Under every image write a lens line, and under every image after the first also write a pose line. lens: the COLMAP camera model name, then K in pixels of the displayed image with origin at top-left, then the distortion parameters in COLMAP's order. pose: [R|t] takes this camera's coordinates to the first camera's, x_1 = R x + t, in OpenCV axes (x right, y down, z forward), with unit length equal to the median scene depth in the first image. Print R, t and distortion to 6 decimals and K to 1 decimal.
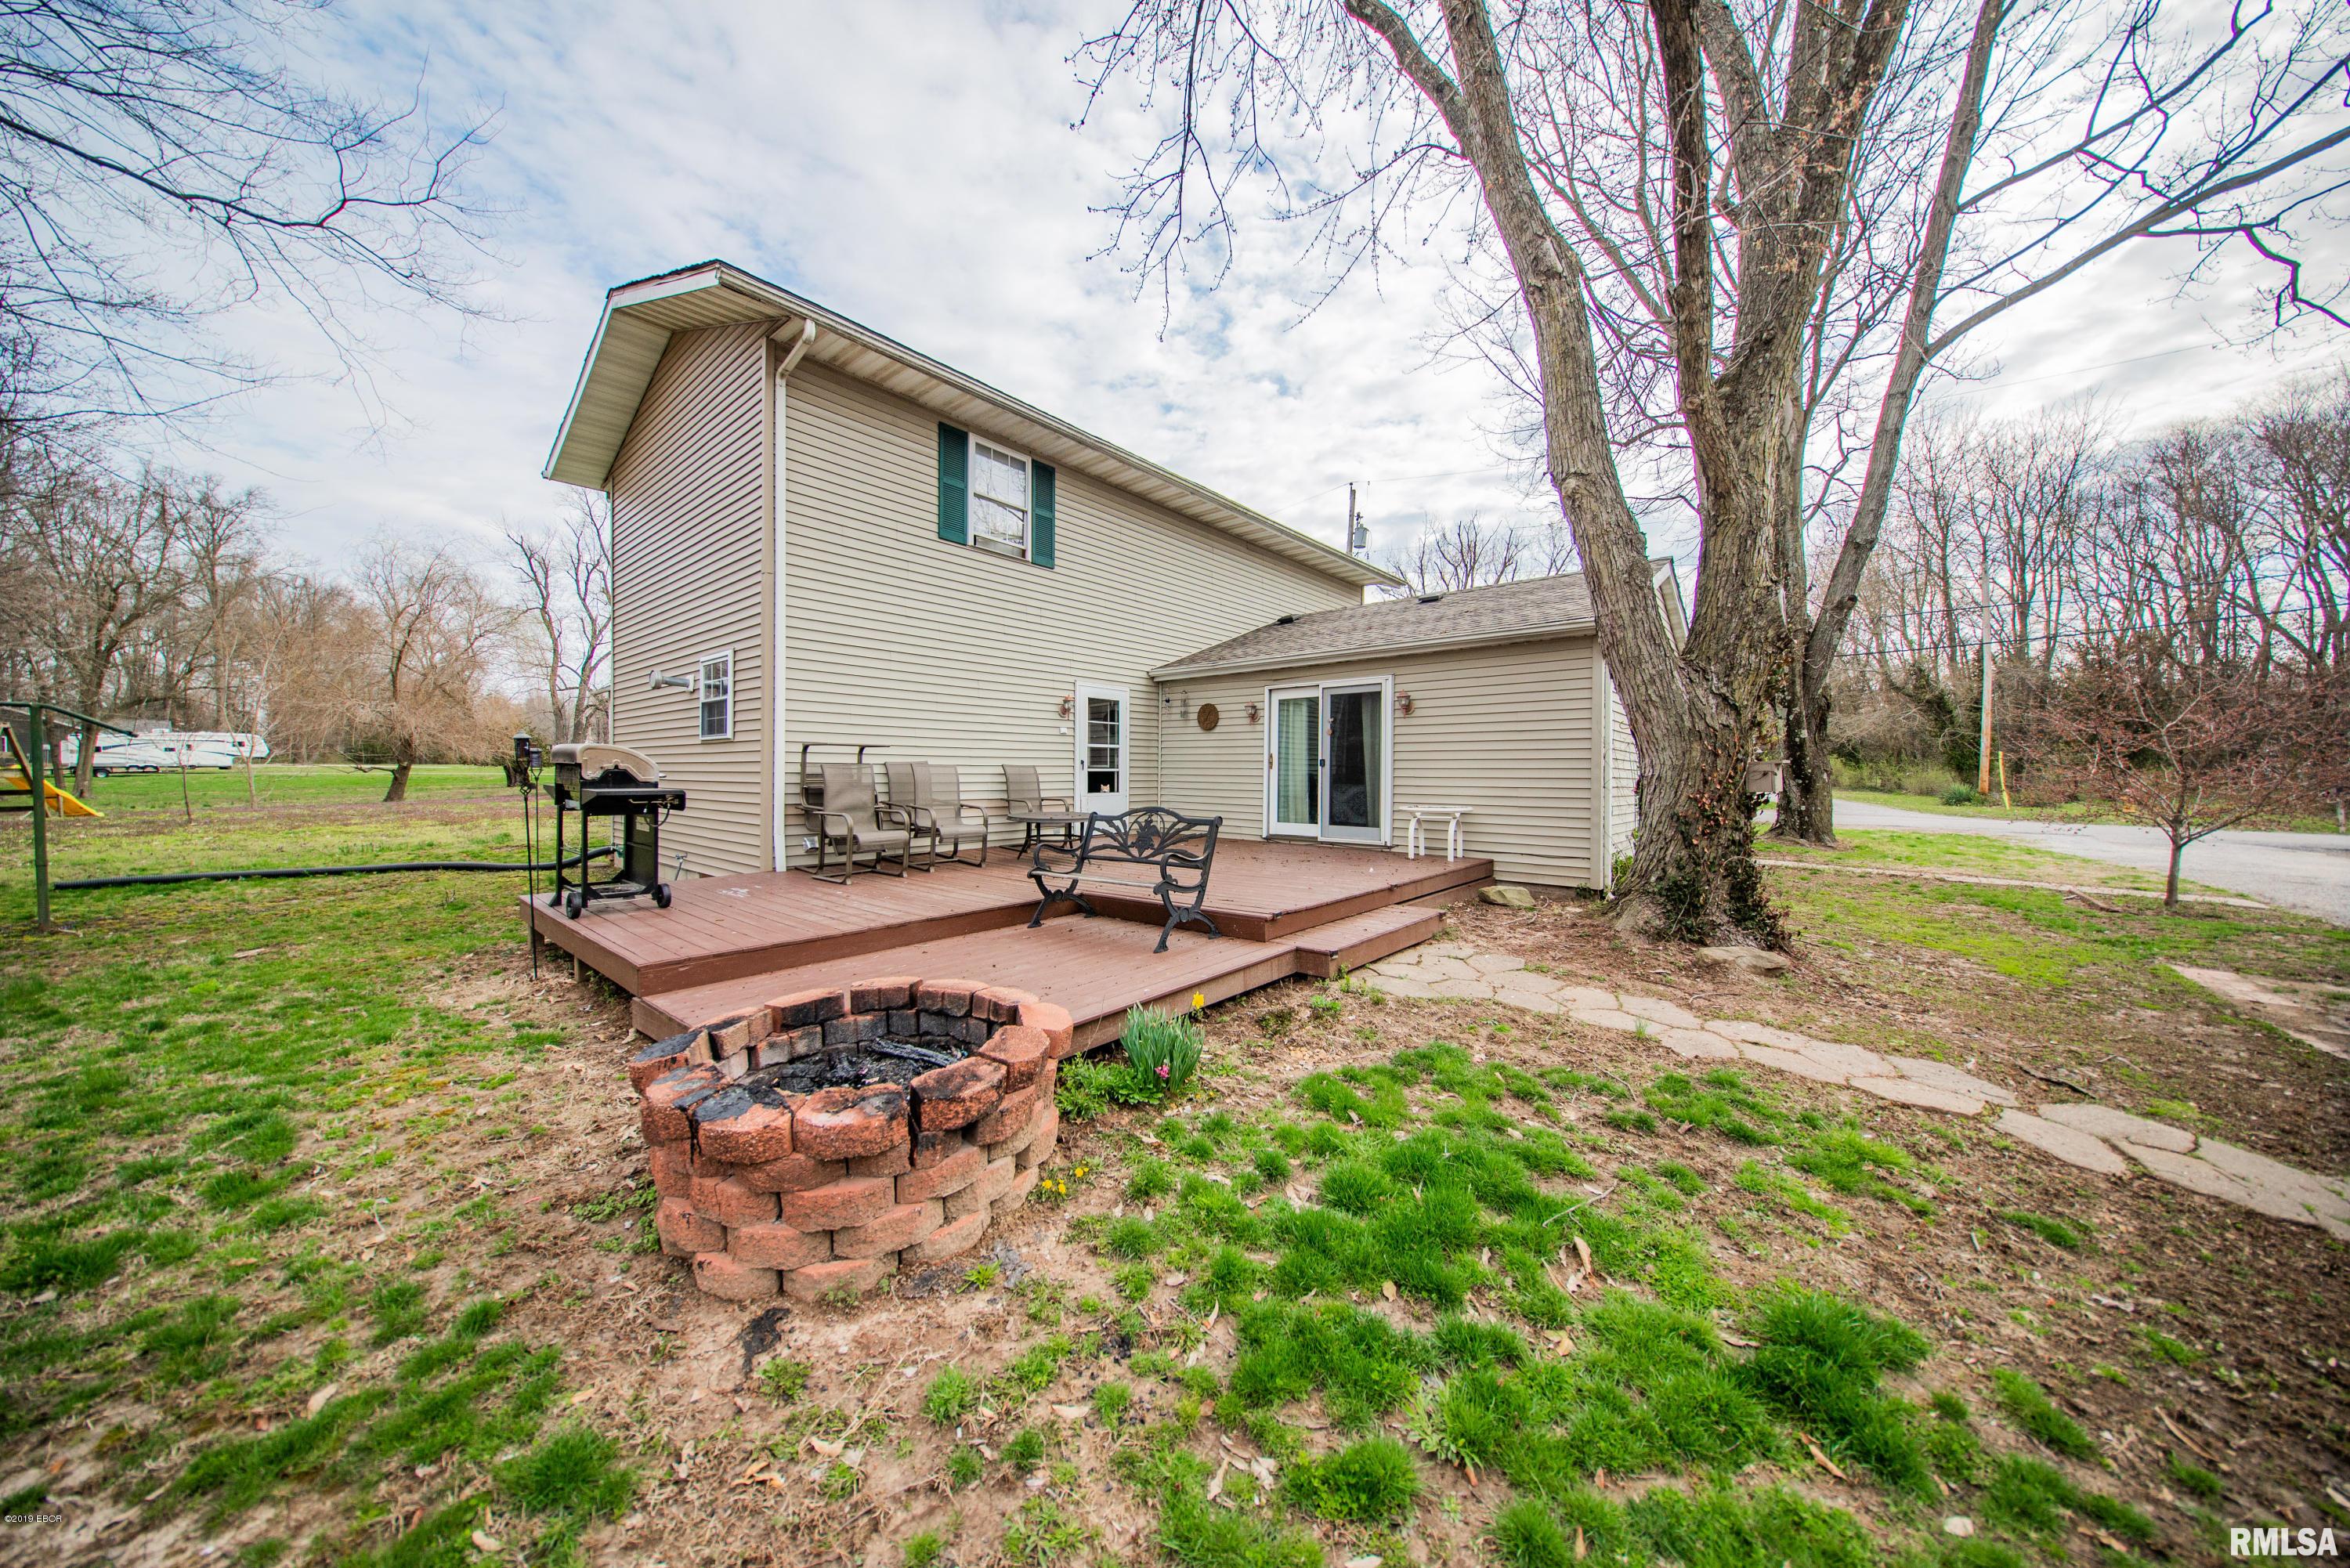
lens RADIAL K [[784.0, 0, 1175.0], [0, 784.0, 784.0], [0, 0, 1]] dist [-0.009975, -0.000207]
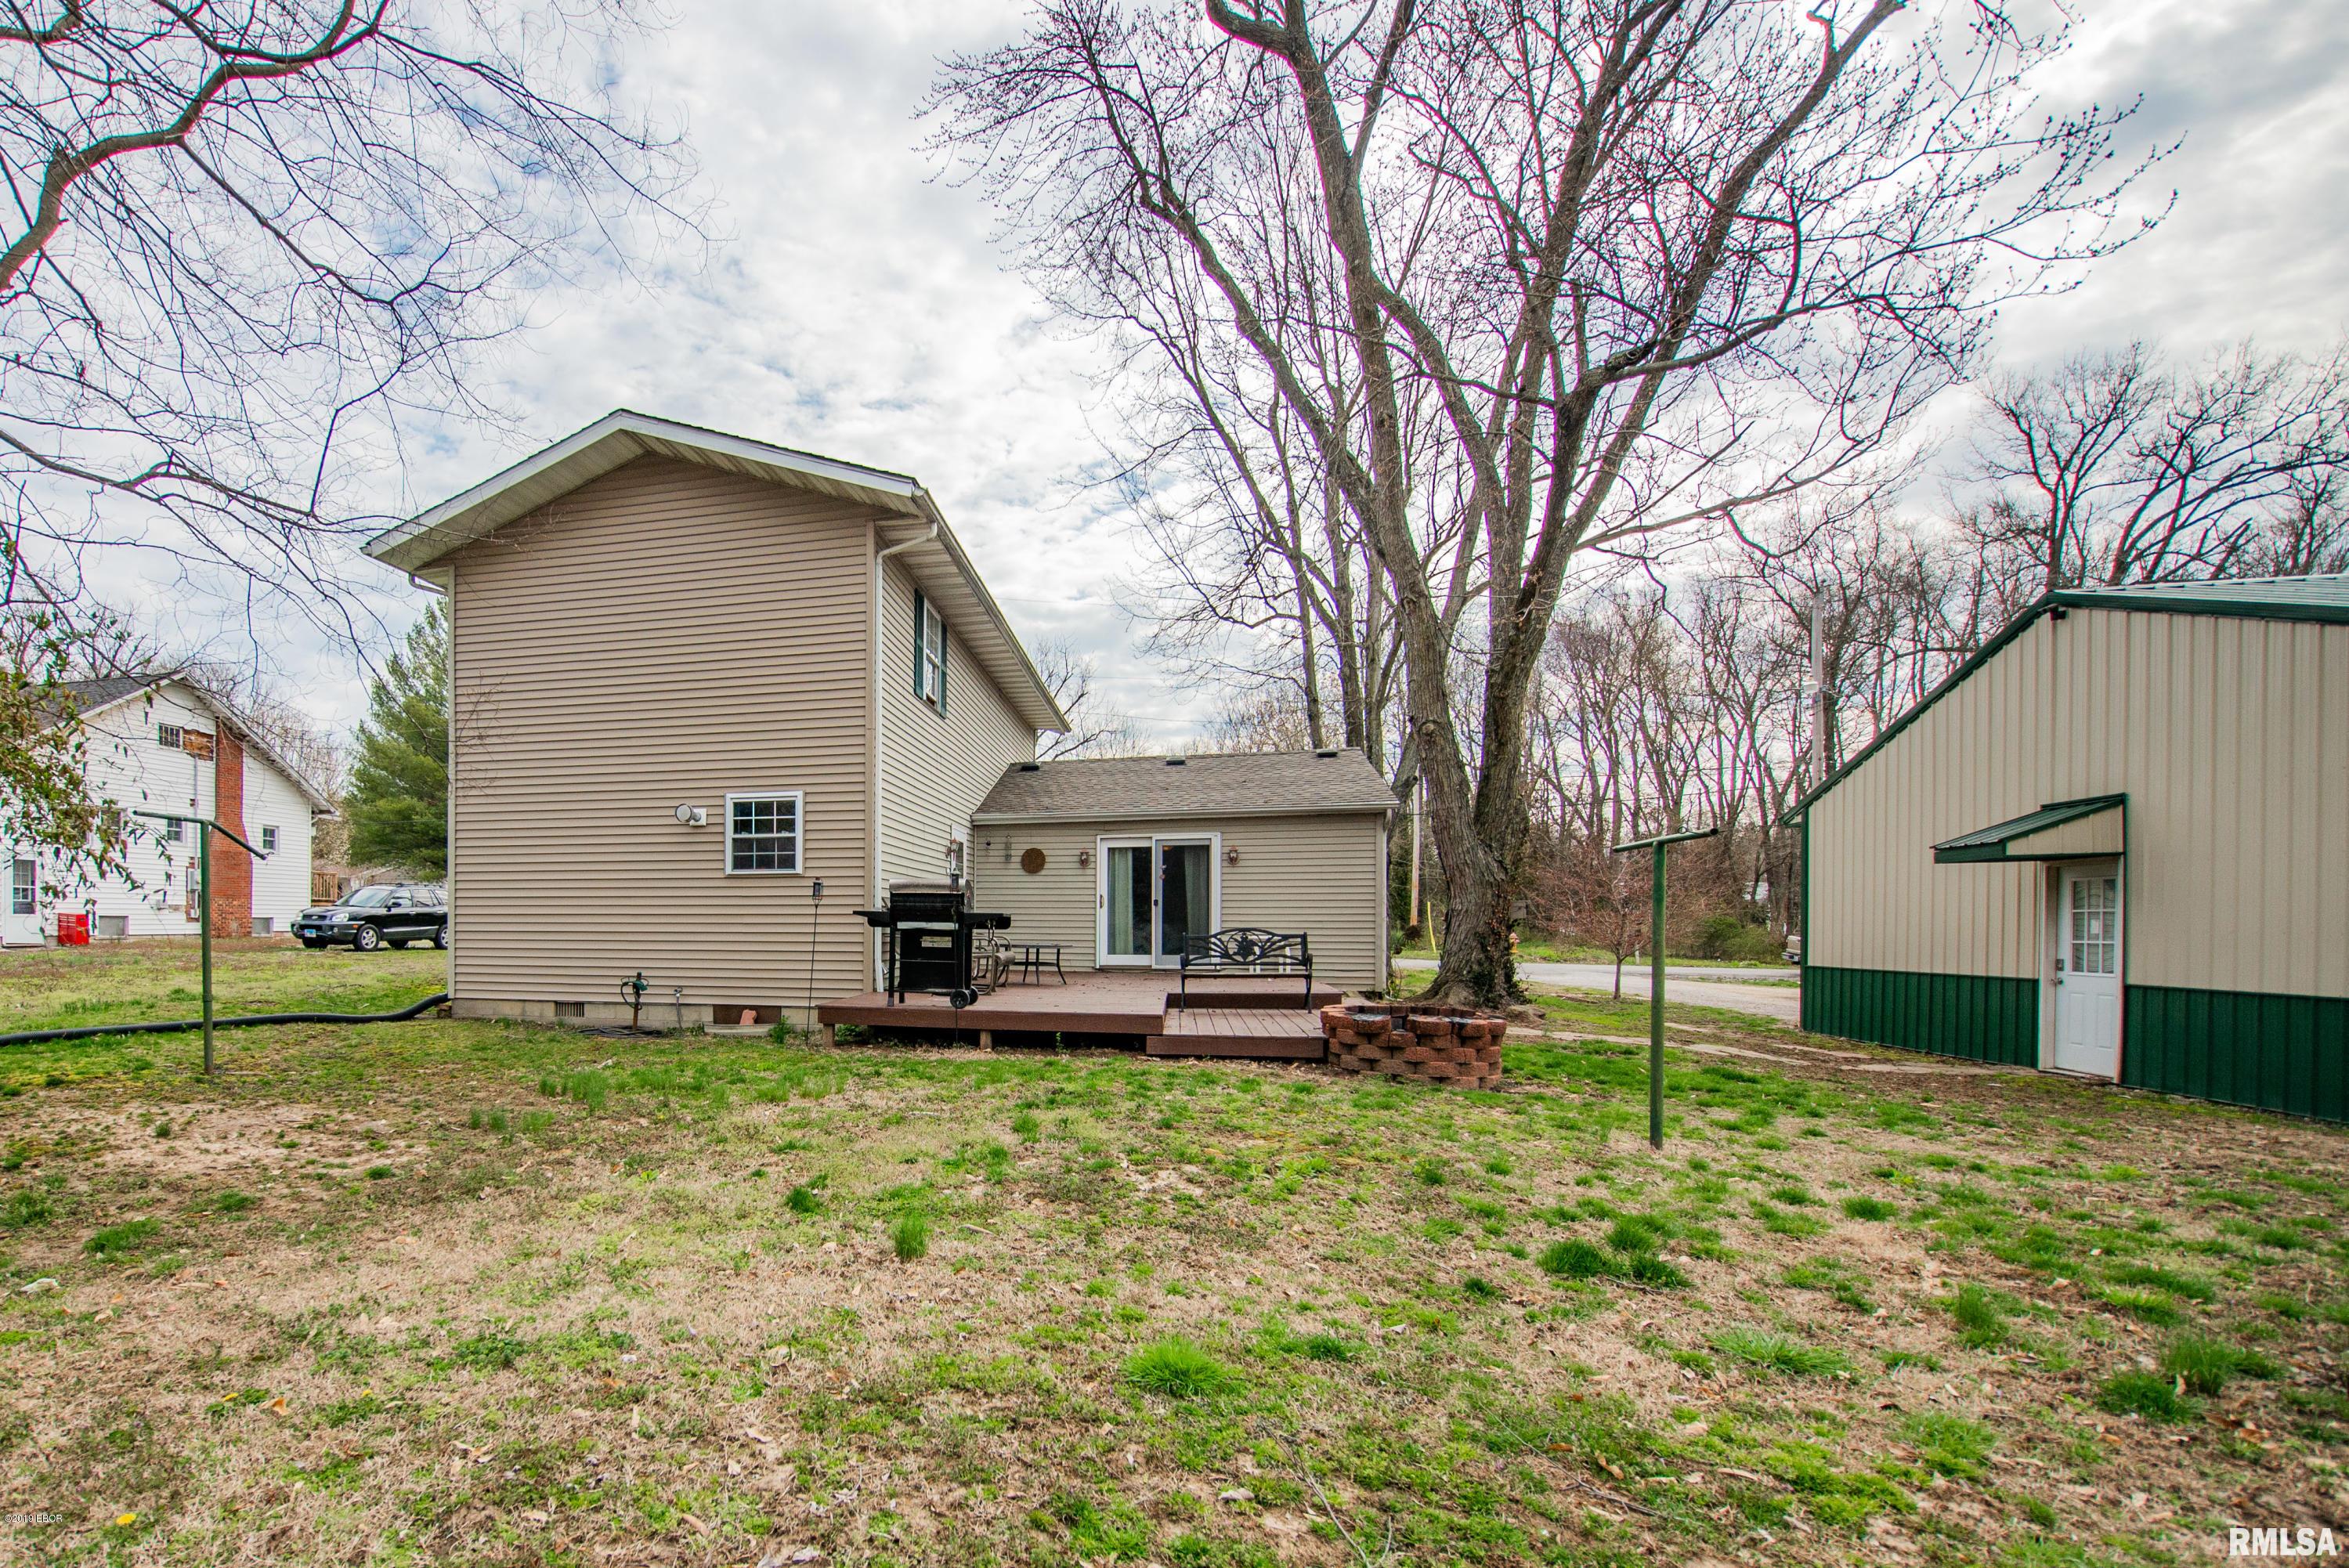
lens RADIAL K [[953.9, 0, 1052.3], [0, 953.9, 943.1], [0, 0, 1]] dist [-0.002547, -0.003773]
pose [[0.897893, -0.011653, 0.440059, -0.619294], [0.008710, 0.999924, 0.008705, 0.021358], [-0.440127, -0.003983, 0.897927, -0.243328]]
